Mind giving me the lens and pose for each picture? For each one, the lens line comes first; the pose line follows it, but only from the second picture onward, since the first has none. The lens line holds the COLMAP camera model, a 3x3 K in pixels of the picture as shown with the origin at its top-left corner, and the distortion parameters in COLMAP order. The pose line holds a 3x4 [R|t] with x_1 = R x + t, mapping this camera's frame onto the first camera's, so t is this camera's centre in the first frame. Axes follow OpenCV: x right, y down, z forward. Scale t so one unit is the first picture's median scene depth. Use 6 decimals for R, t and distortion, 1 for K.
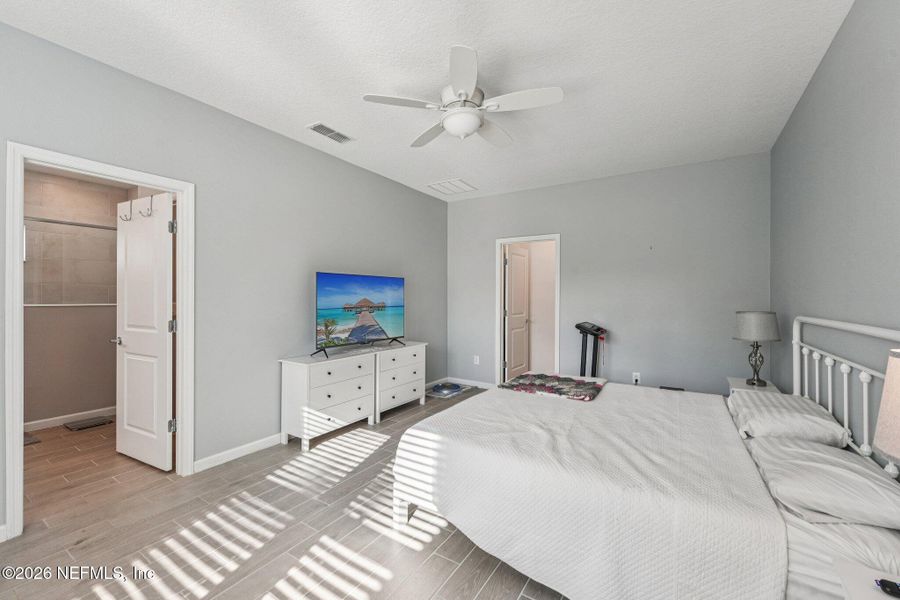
lens RADIAL K [[368.7, 0, 452.1], [0, 368.7, 298.4], [0, 0, 1]] dist [-0.013193, 0.000007]
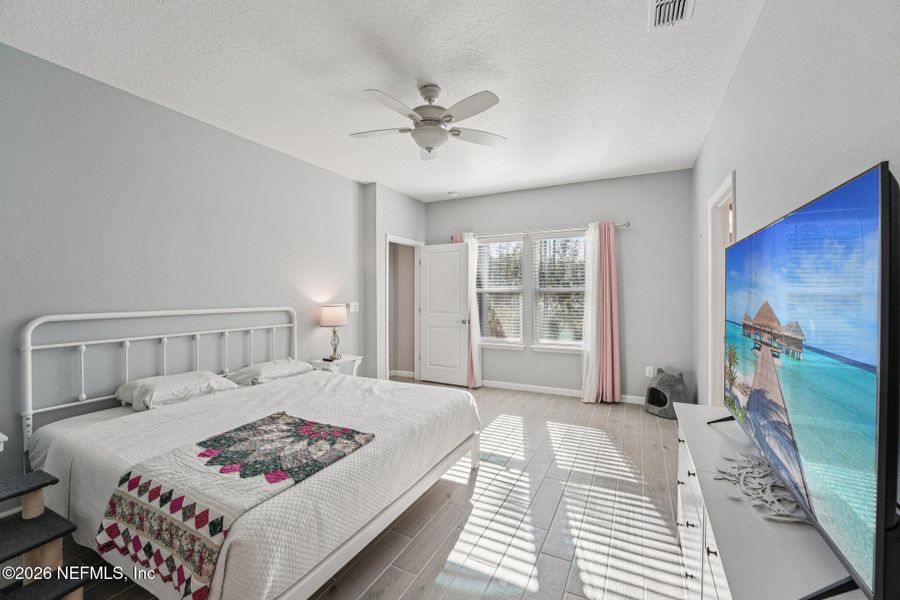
lens RADIAL K [[368.7, 0, 448.8], [0, 368.7, 297.5], [0, 0, 1]] dist [-0.013193, 0.000007]
pose [[-0.995290, 0.009986, -0.096431, 0.074961], [0.010172, 0.999947, -0.001436, -0.009234], [0.096411, -0.002410, -0.995339, 2.142463]]
